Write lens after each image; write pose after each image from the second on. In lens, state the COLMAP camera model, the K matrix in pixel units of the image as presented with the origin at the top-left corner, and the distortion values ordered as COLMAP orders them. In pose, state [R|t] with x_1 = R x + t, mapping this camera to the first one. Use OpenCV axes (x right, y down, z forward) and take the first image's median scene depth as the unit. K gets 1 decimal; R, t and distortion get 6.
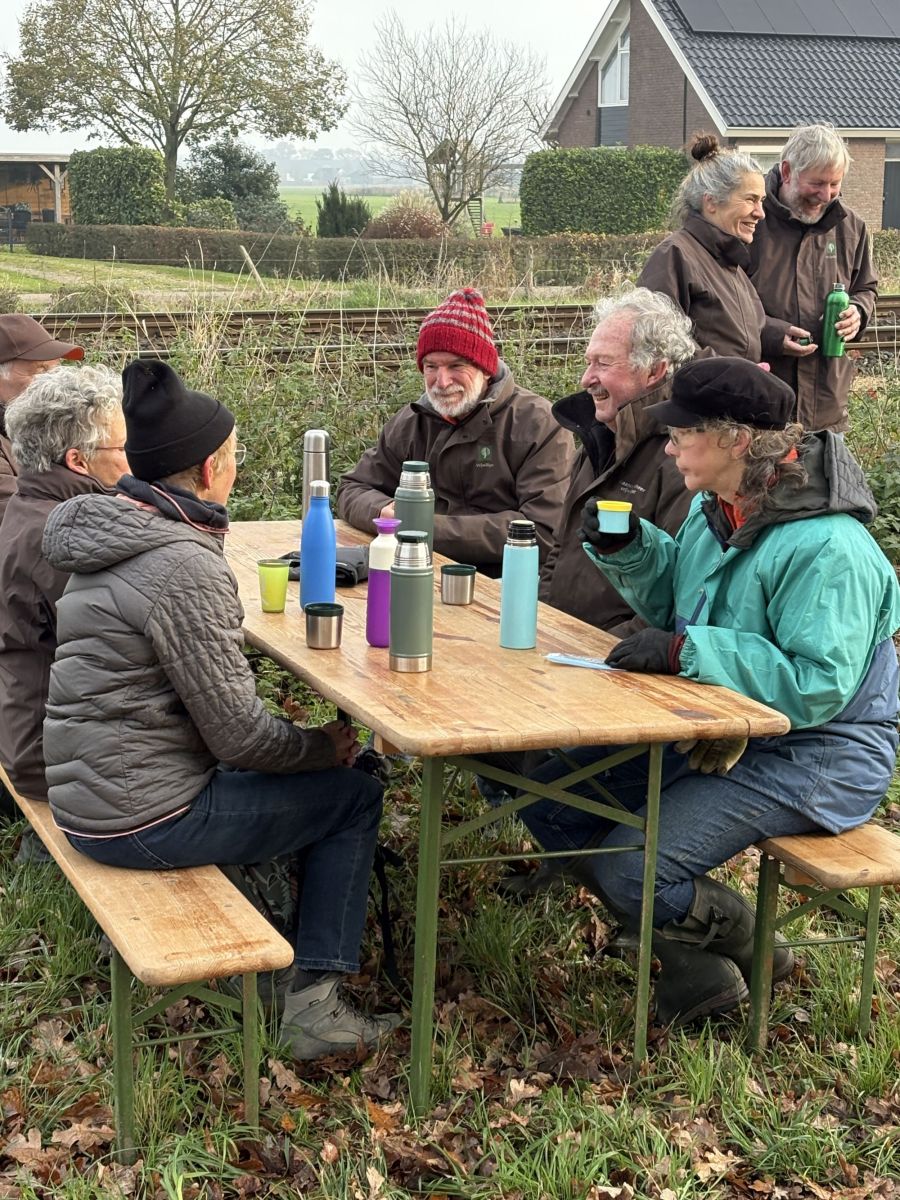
lens RADIAL K [[2264.8, 0, 440.6], [0, 2264.8, 587.5], [0, 0, 1]] dist [0.143391, 0.000000]
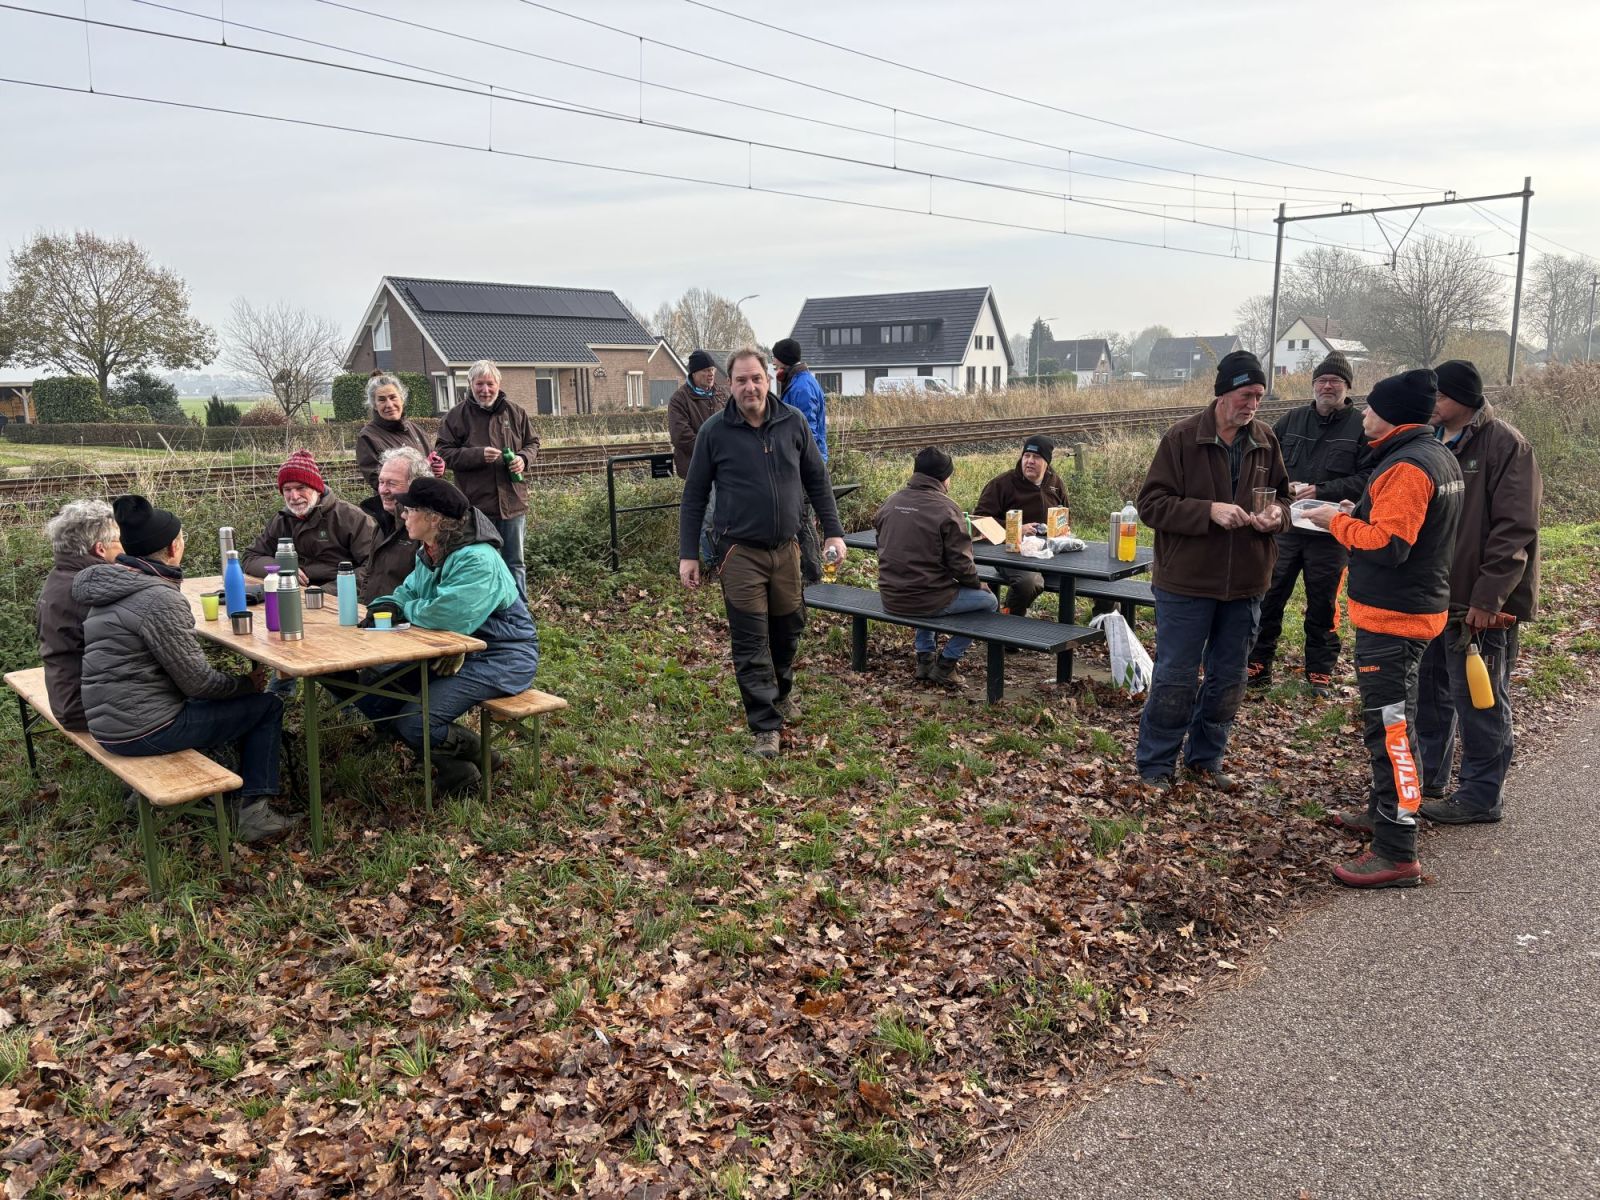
lens RADIAL K [[1198.9, 0, 815.1], [0, 1198.9, 604.3], [0, 0, 1]] dist [0.046562, -0.023745]
pose [[0.917265, -0.092314, 0.387432, -0.000094], [0.091526, 0.995591, 0.020529, 0.023743], [-0.387619, 0.016629, 0.921670, -0.160802]]
